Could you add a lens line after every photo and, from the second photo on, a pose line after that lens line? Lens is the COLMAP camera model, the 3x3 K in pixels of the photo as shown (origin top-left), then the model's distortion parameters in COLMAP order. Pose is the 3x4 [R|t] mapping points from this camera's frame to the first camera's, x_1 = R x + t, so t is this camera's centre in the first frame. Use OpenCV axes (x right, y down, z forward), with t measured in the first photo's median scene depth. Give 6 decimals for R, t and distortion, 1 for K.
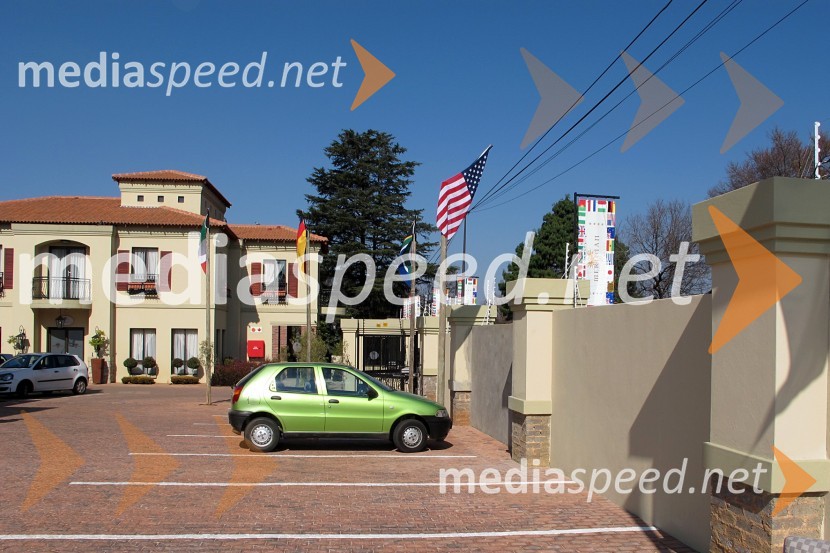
lens RADIAL K [[789.5, 0, 416.0], [0, 789.5, 323.2], [0, 0, 1]] dist [-0.052918, 0.017971]
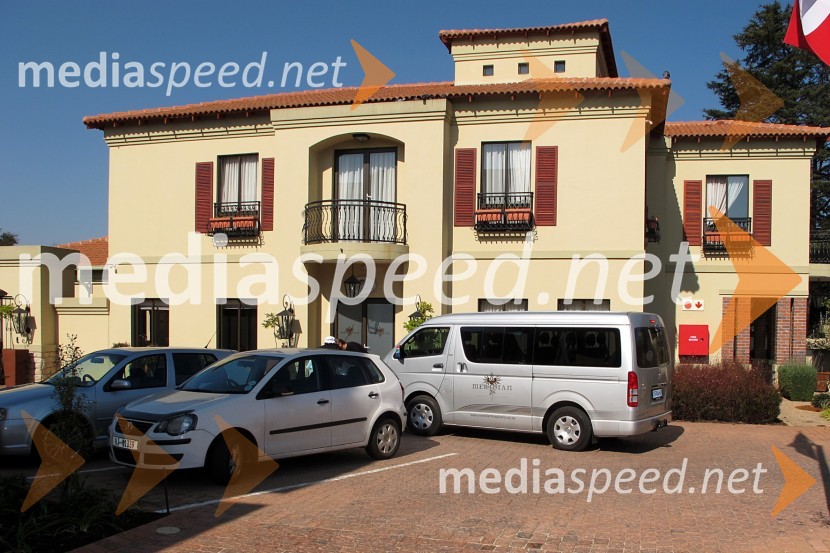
lens RADIAL K [[789.5, 0, 416.0], [0, 789.5, 323.2], [0, 0, 1]] dist [-0.052918, 0.017971]
pose [[0.930270, 0.001914, -0.366870, -0.215209], [0.002774, 0.999921, 0.012250, 0.015879], [0.366865, -0.012414, 0.930192, 0.508649]]
